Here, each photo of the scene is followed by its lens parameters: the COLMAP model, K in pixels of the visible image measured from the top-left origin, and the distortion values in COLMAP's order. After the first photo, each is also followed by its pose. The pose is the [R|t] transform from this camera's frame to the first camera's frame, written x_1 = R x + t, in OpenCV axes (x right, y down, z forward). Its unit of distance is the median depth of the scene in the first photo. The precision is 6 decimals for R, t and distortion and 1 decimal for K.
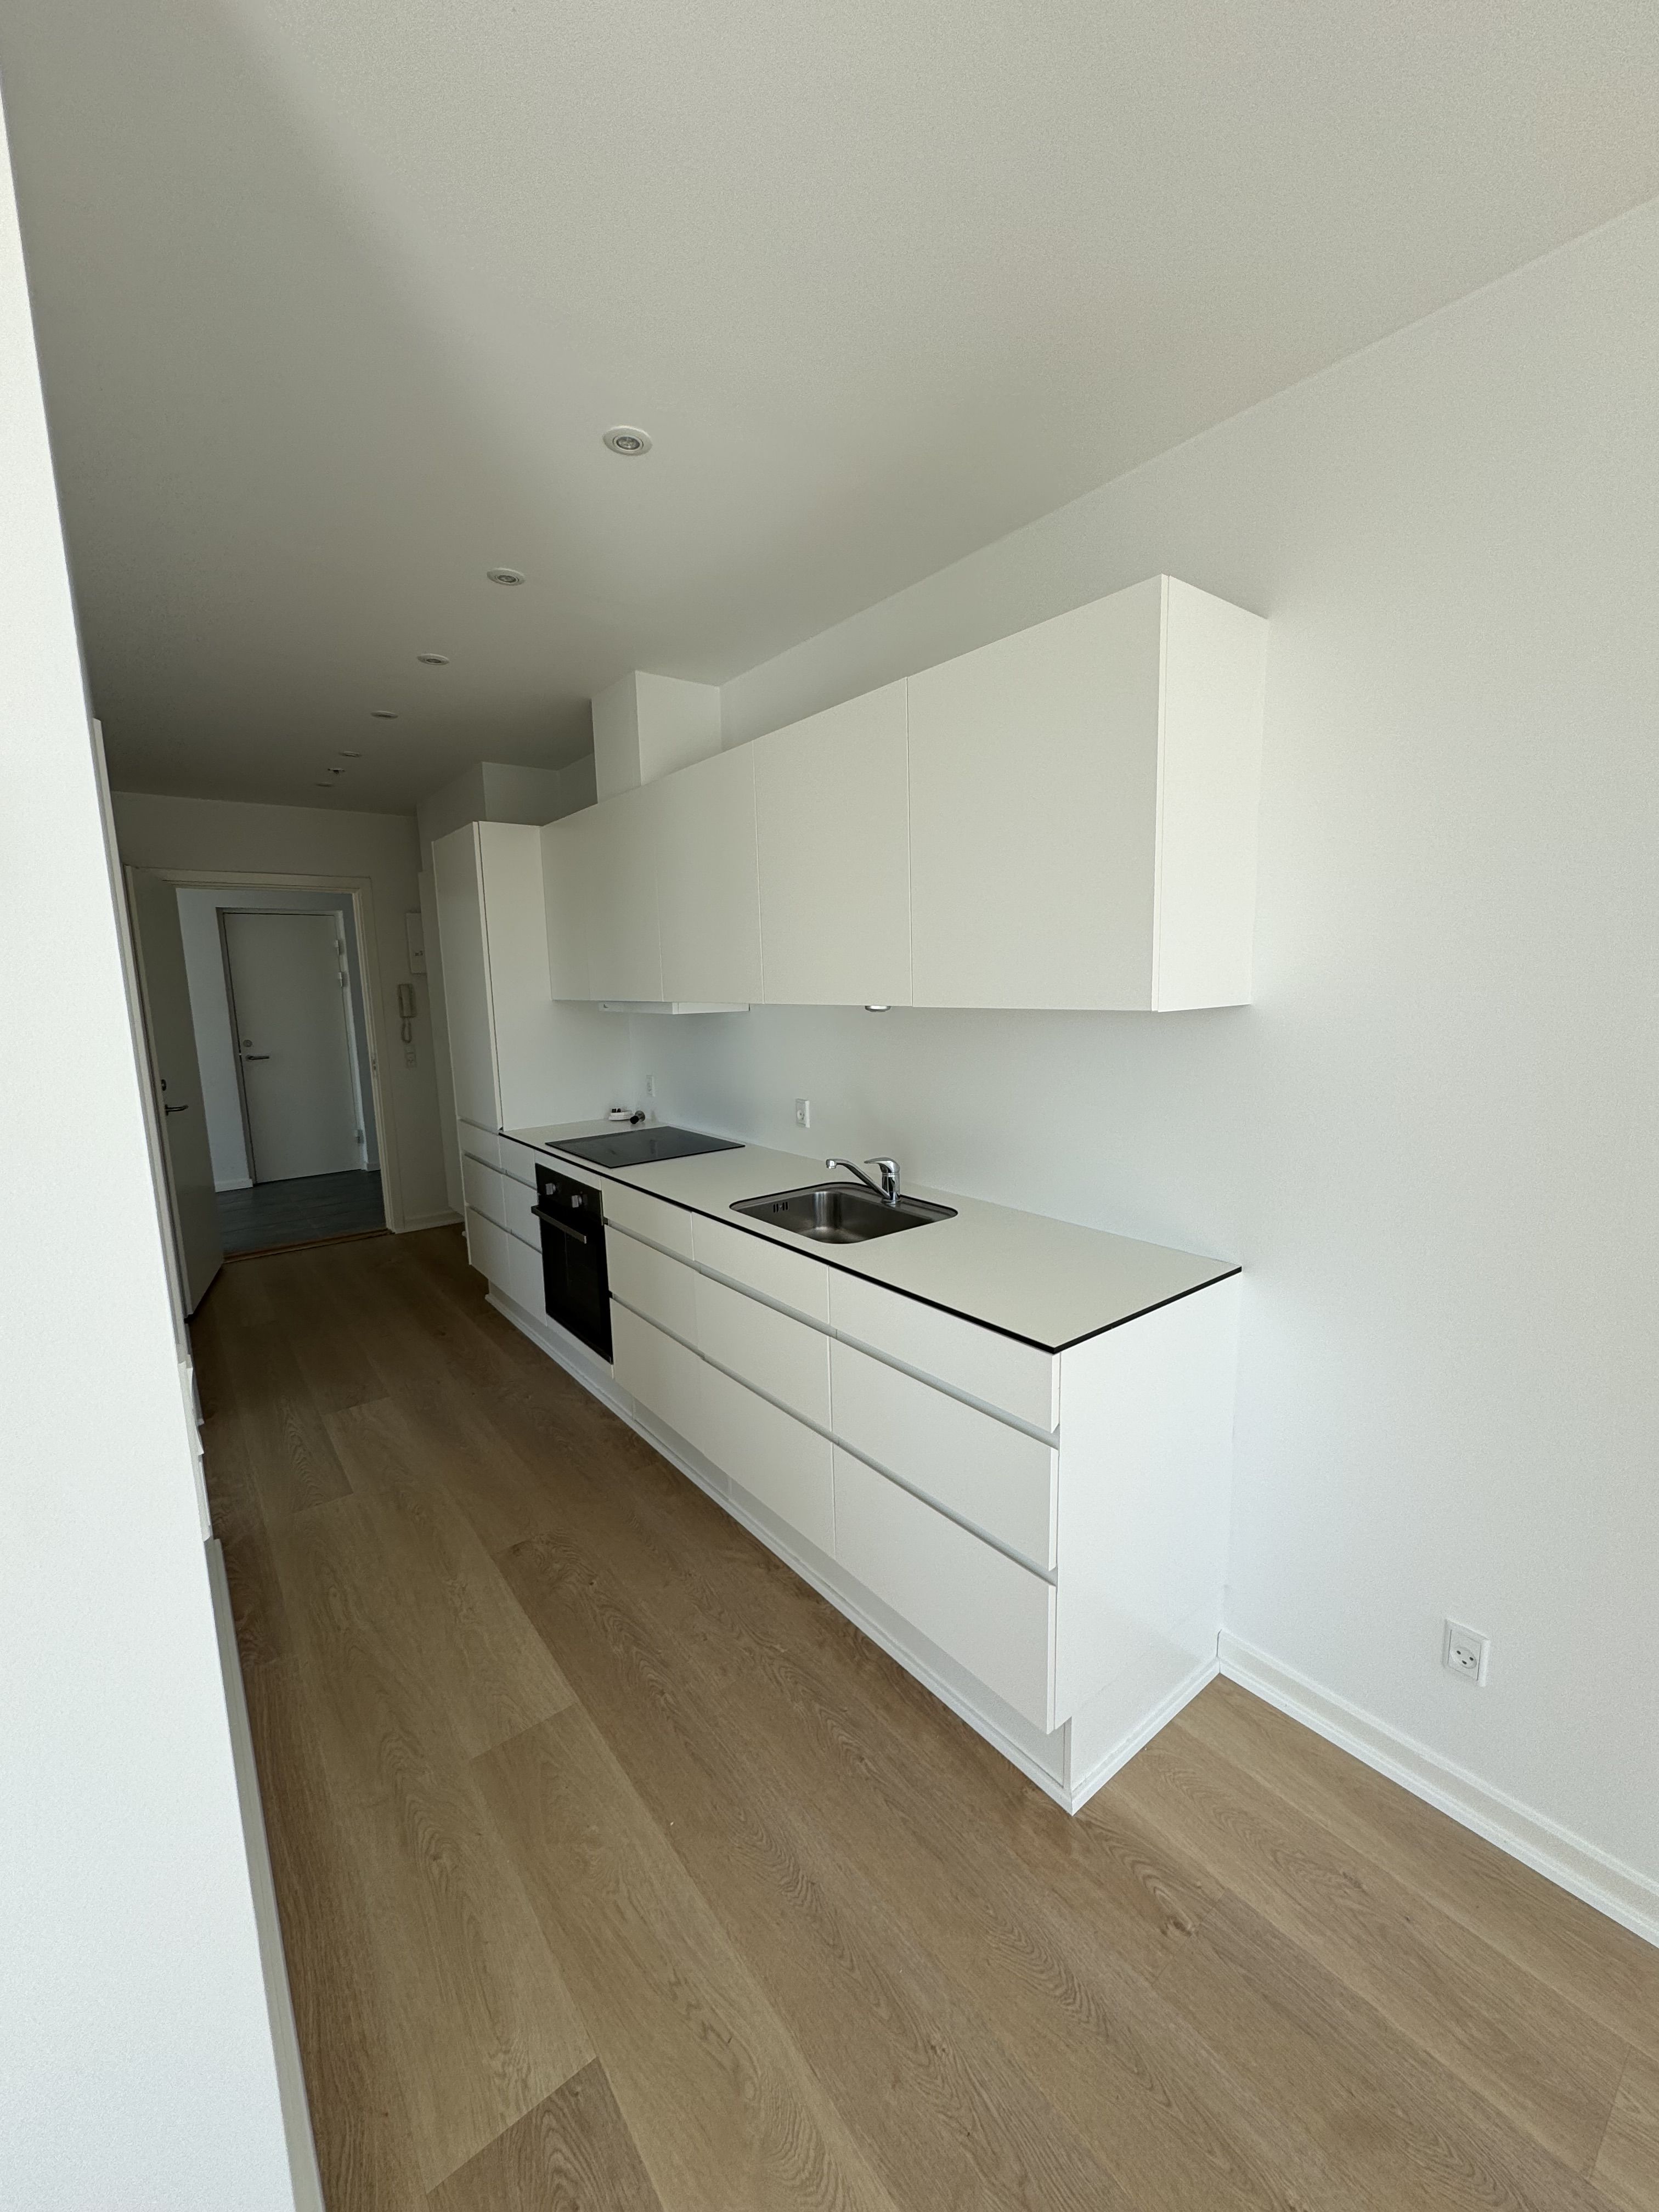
lens RADIAL K [[885.8, 0, 819.3], [0, 885.8, 1105.2], [0, 0, 1]] dist [-0.001729, 0.000190]
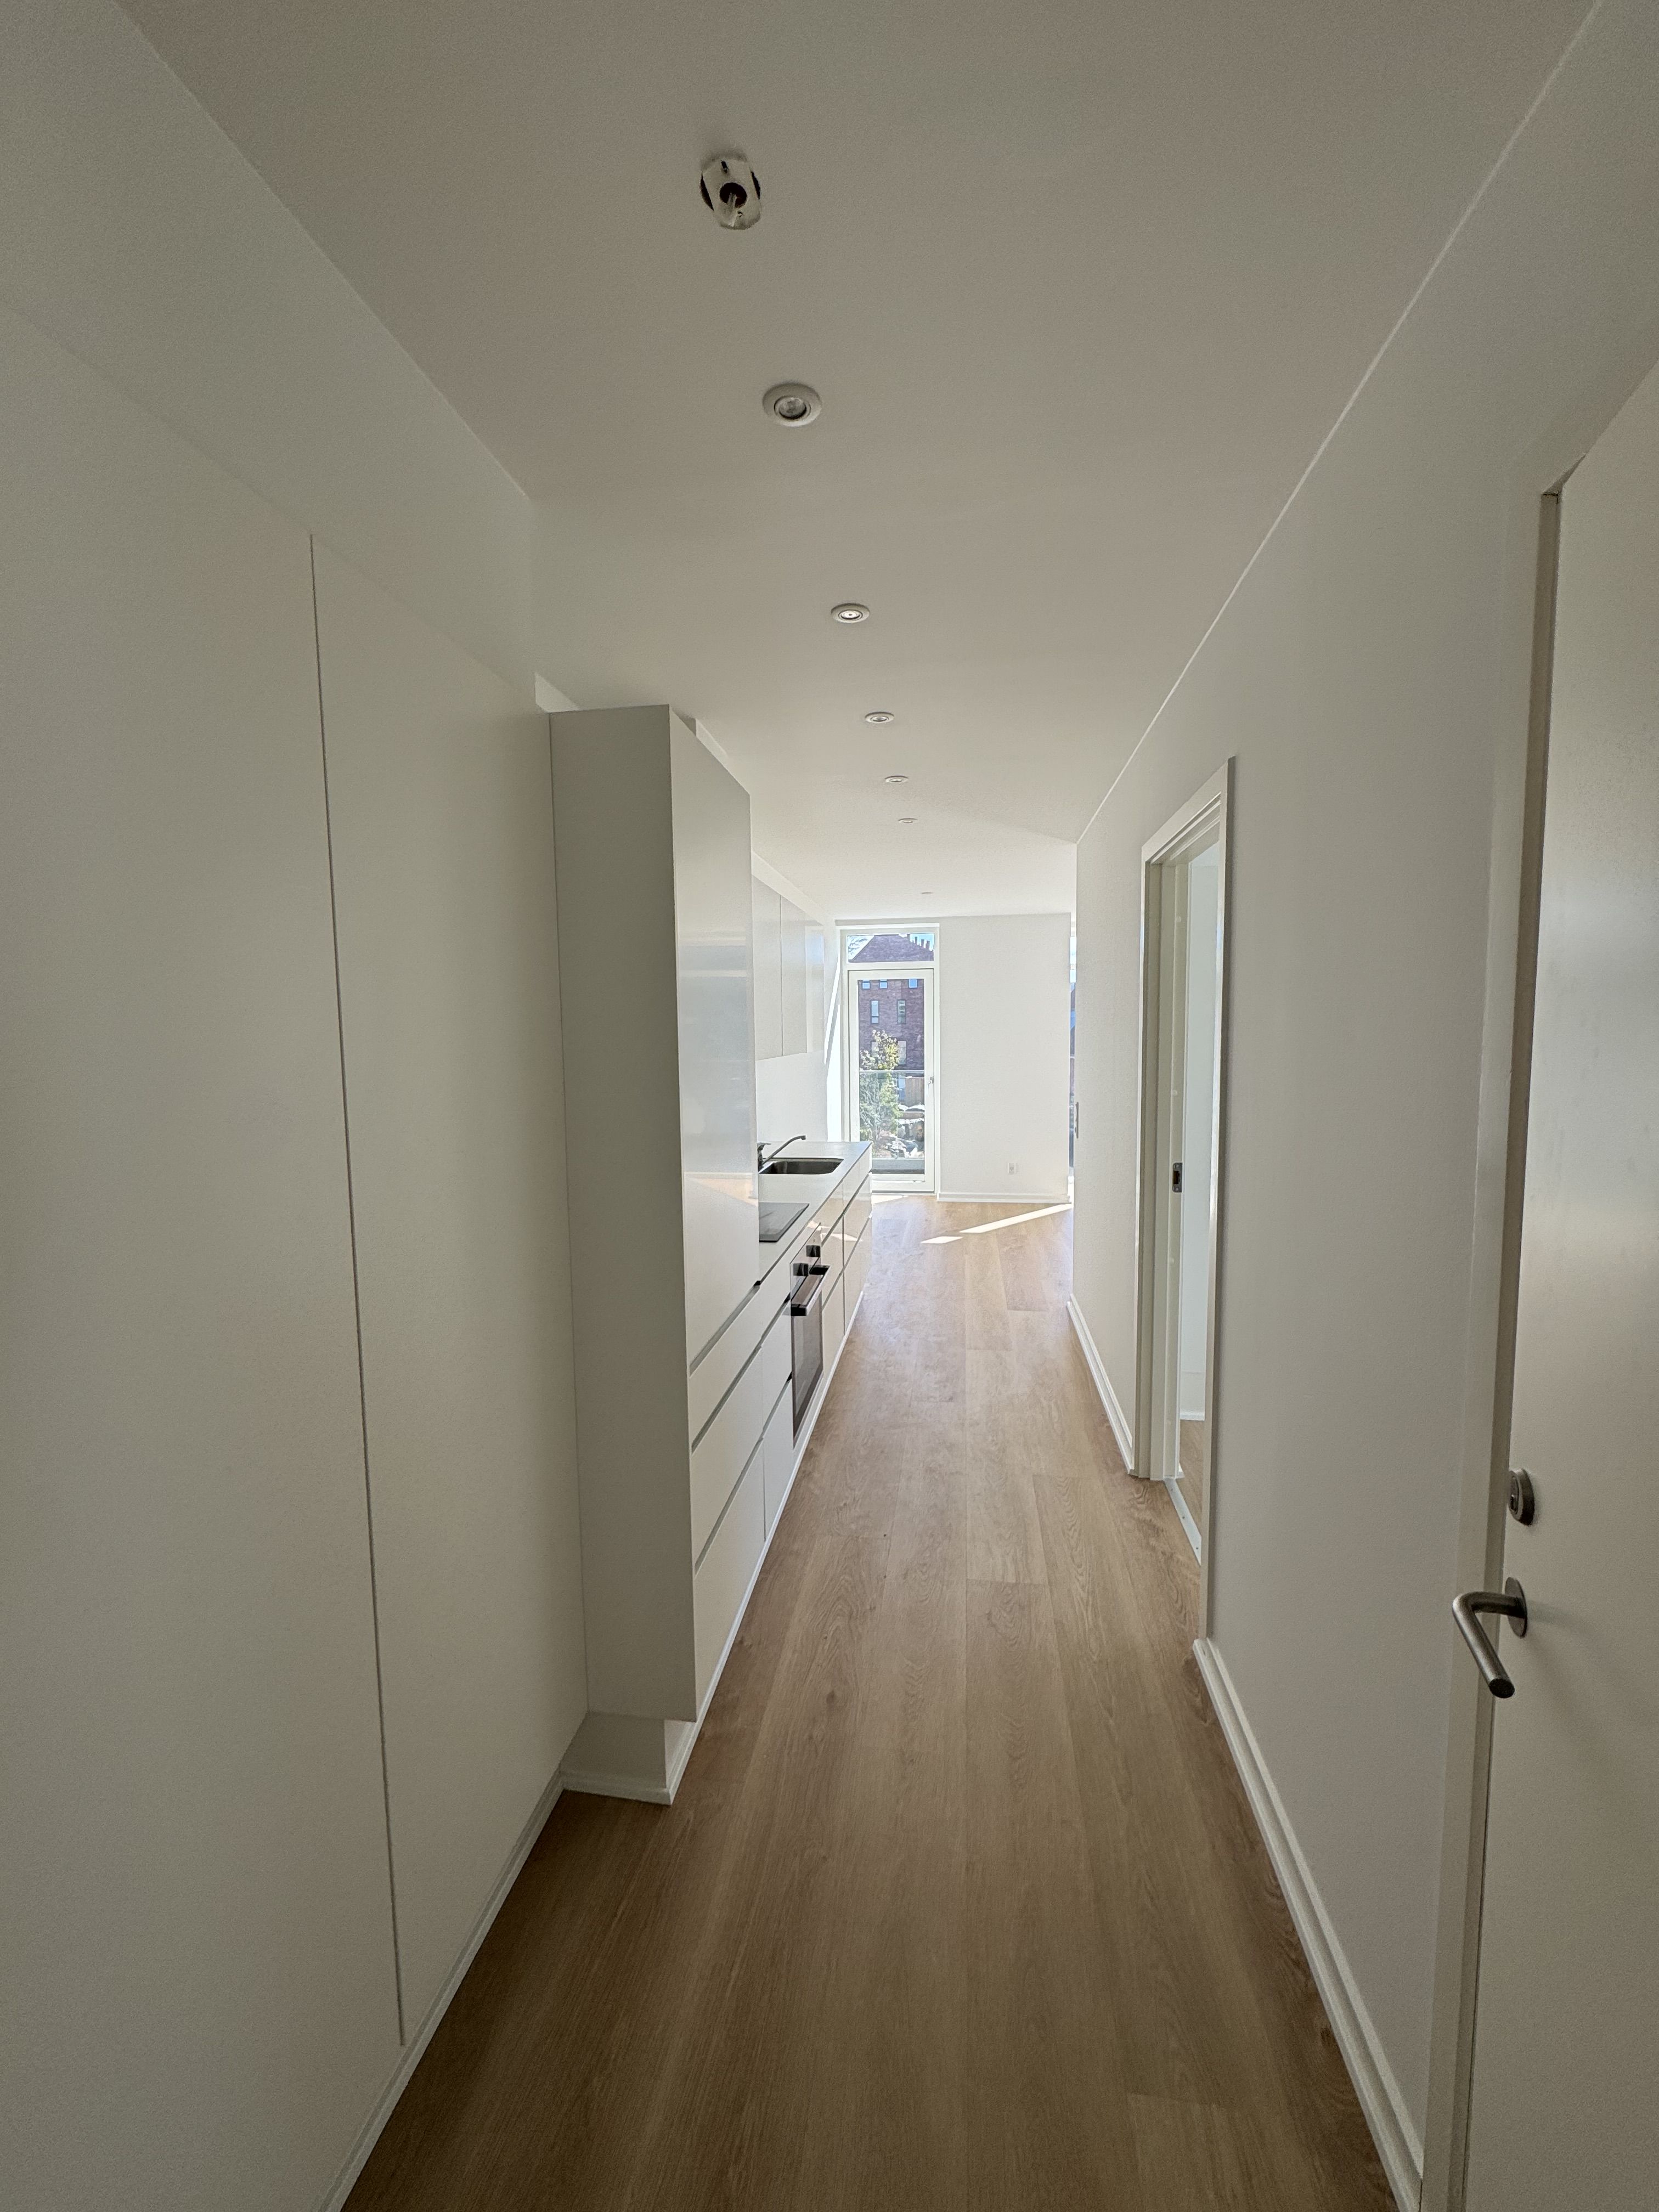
lens RADIAL K [[885.8, 0, 828.8], [0, 885.8, 1108.6], [0, 0, 1]] dist [-0.001729, 0.000190]
pose [[-0.696515, -0.028172, 0.716989, -1.078566], [0.136371, 0.975820, 0.170819, -0.244347], [-0.704464, 0.216755, -0.675831, 1.737623]]
